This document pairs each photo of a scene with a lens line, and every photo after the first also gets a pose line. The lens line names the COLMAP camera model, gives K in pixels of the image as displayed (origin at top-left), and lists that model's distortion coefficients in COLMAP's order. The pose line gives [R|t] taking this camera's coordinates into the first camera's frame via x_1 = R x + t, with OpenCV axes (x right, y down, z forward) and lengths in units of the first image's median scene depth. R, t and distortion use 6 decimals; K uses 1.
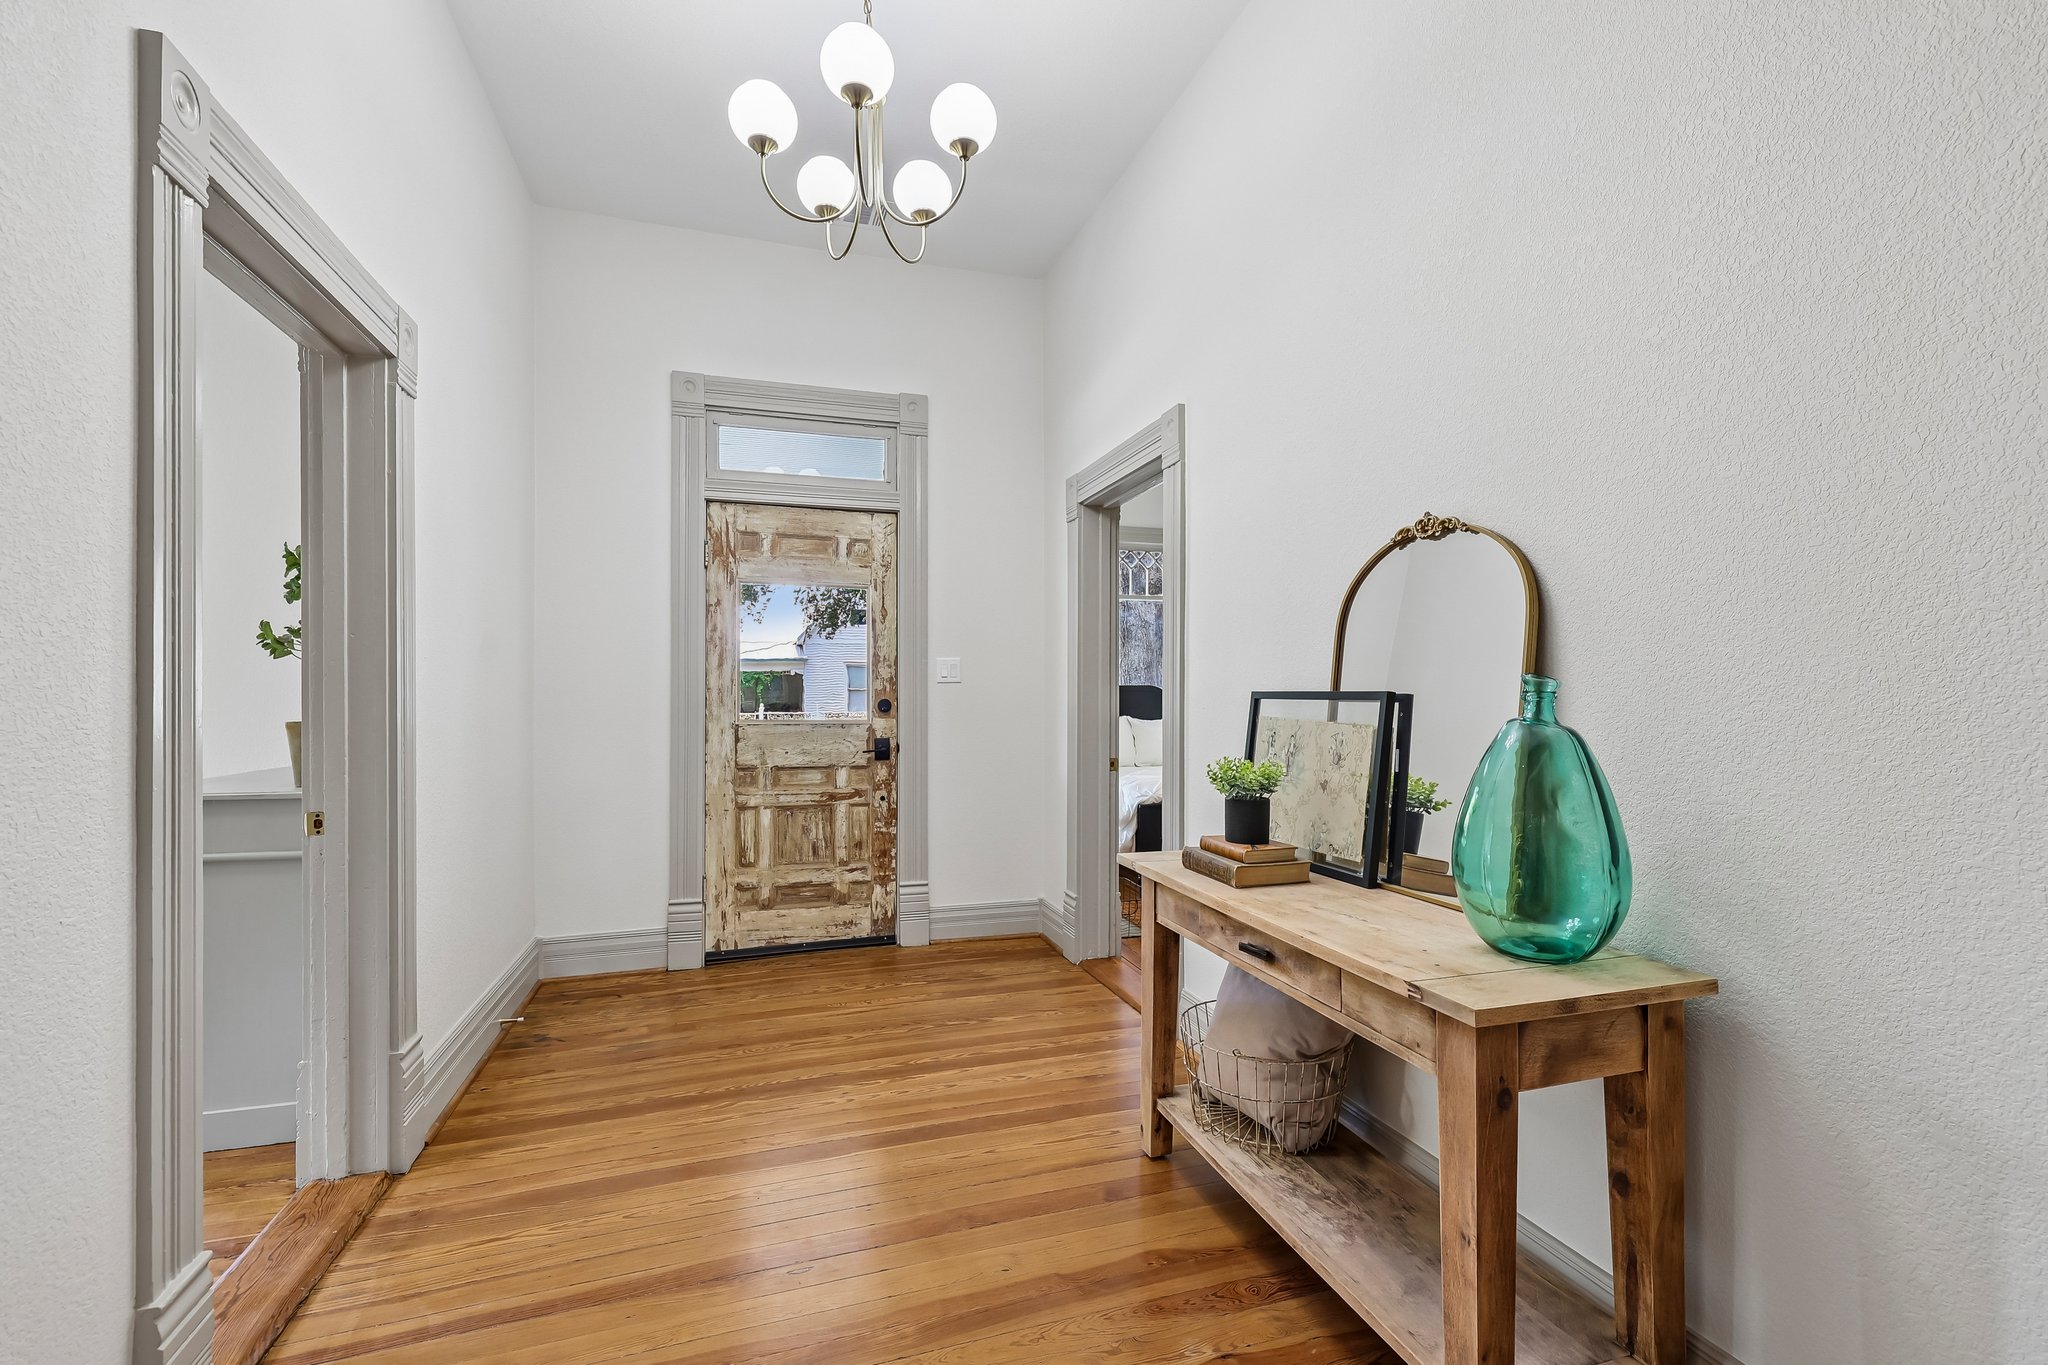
lens RADIAL K [[888.3, 0, 1033.4], [0, 888.3, 684.7], [0, 0, 1]] dist [0.002572, 0.000043]
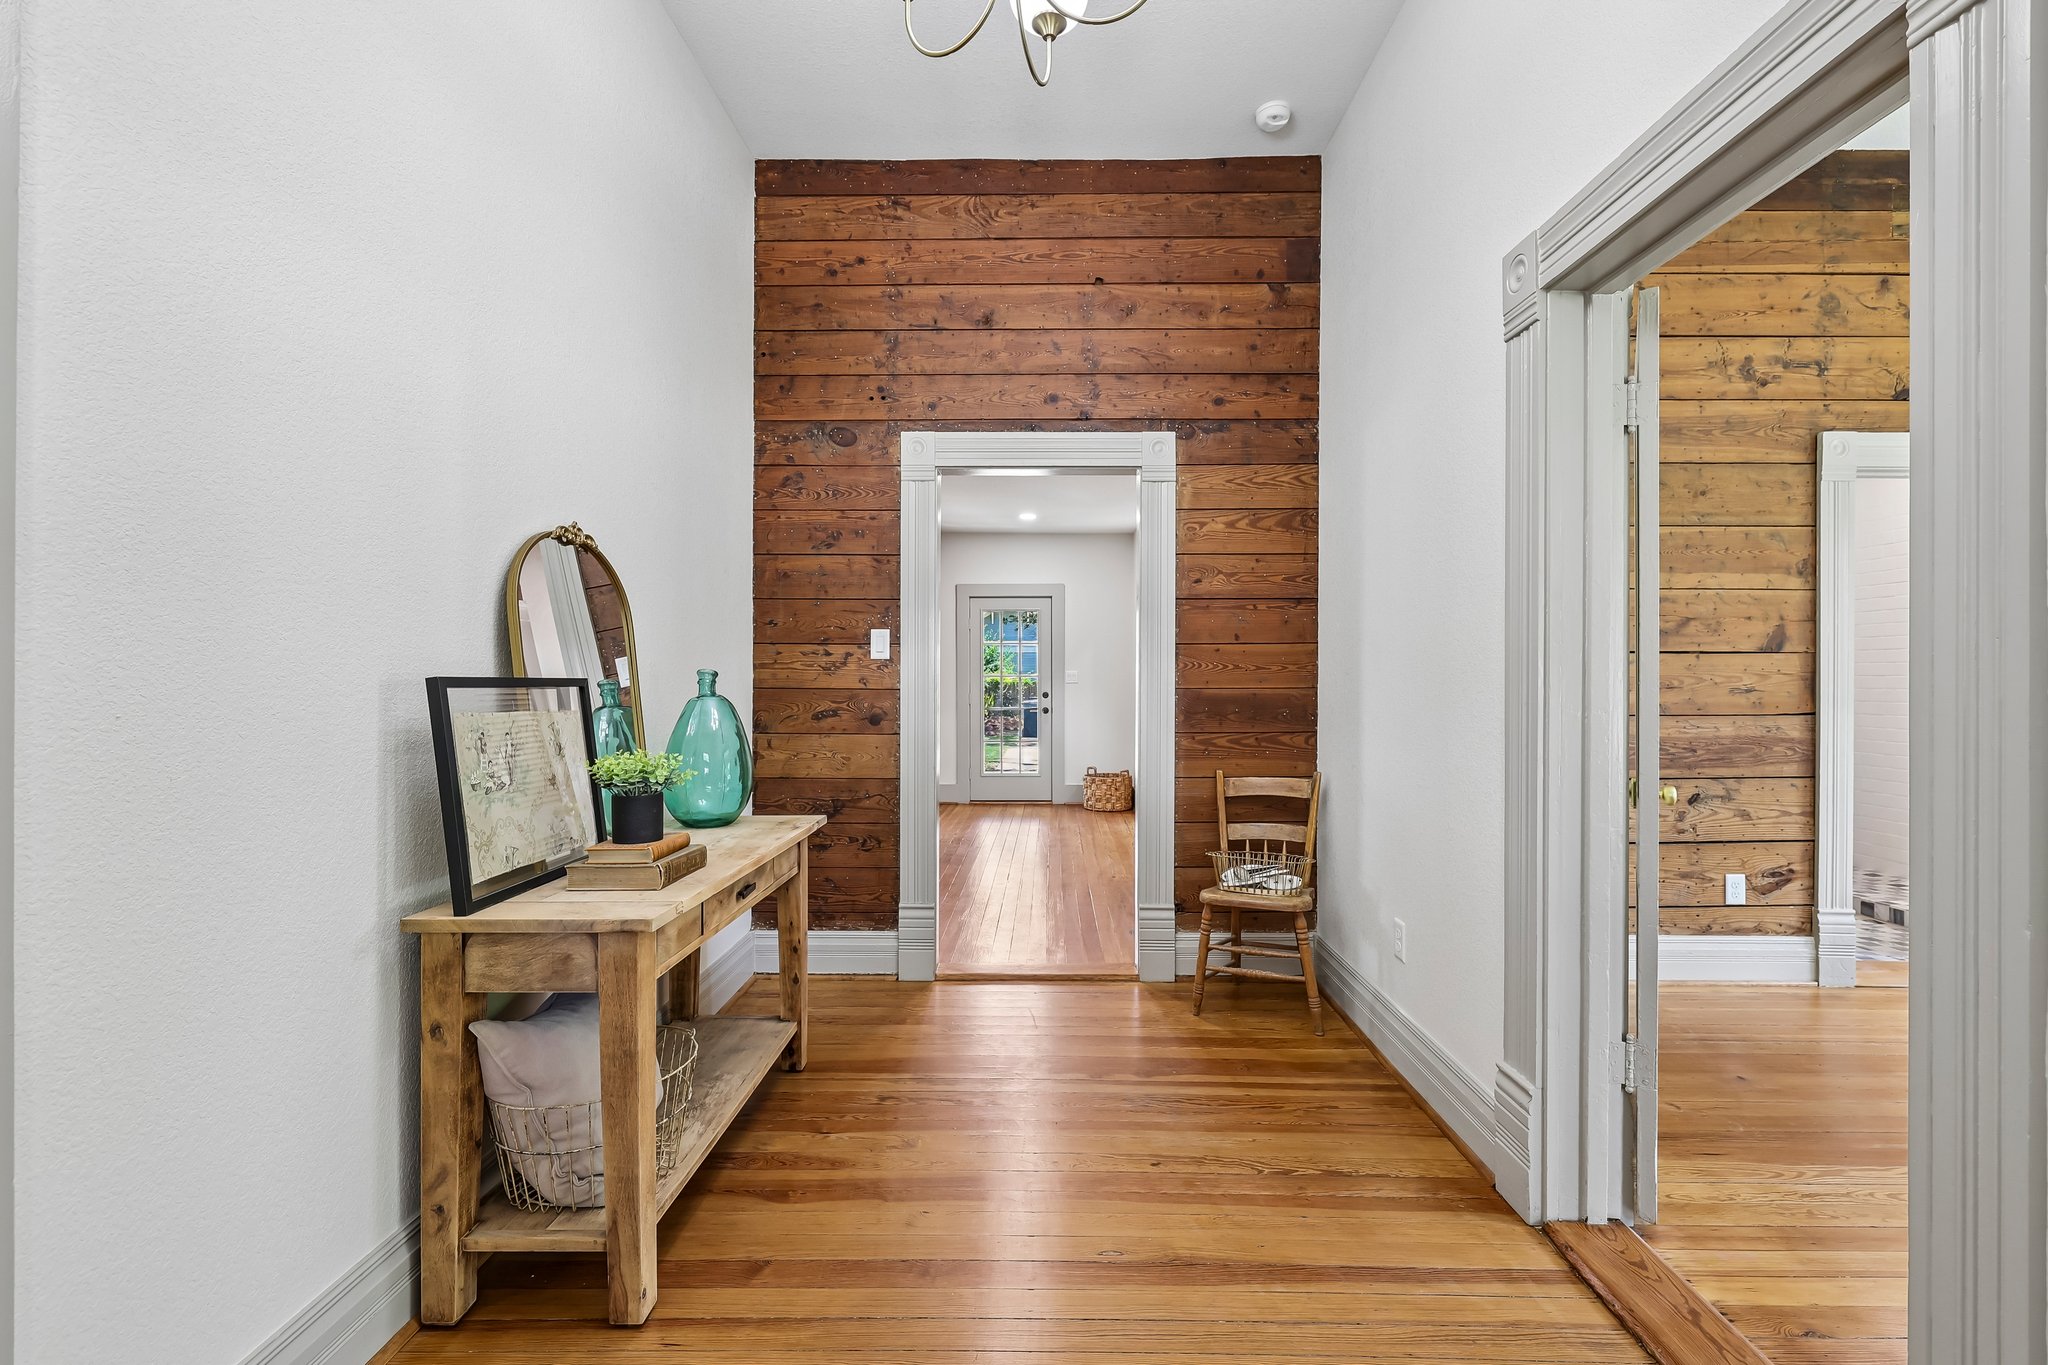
lens RADIAL K [[888.3, 0, 1029.4], [0, 888.3, 679.5], [0, 0, 1]] dist [0.002572, 0.000043]
pose [[-0.946238, -0.001507, 0.323467, -0.413344], [-0.003053, 0.999986, -0.004272, 0.012271], [-0.323456, -0.005030, -0.946230, 1.645343]]
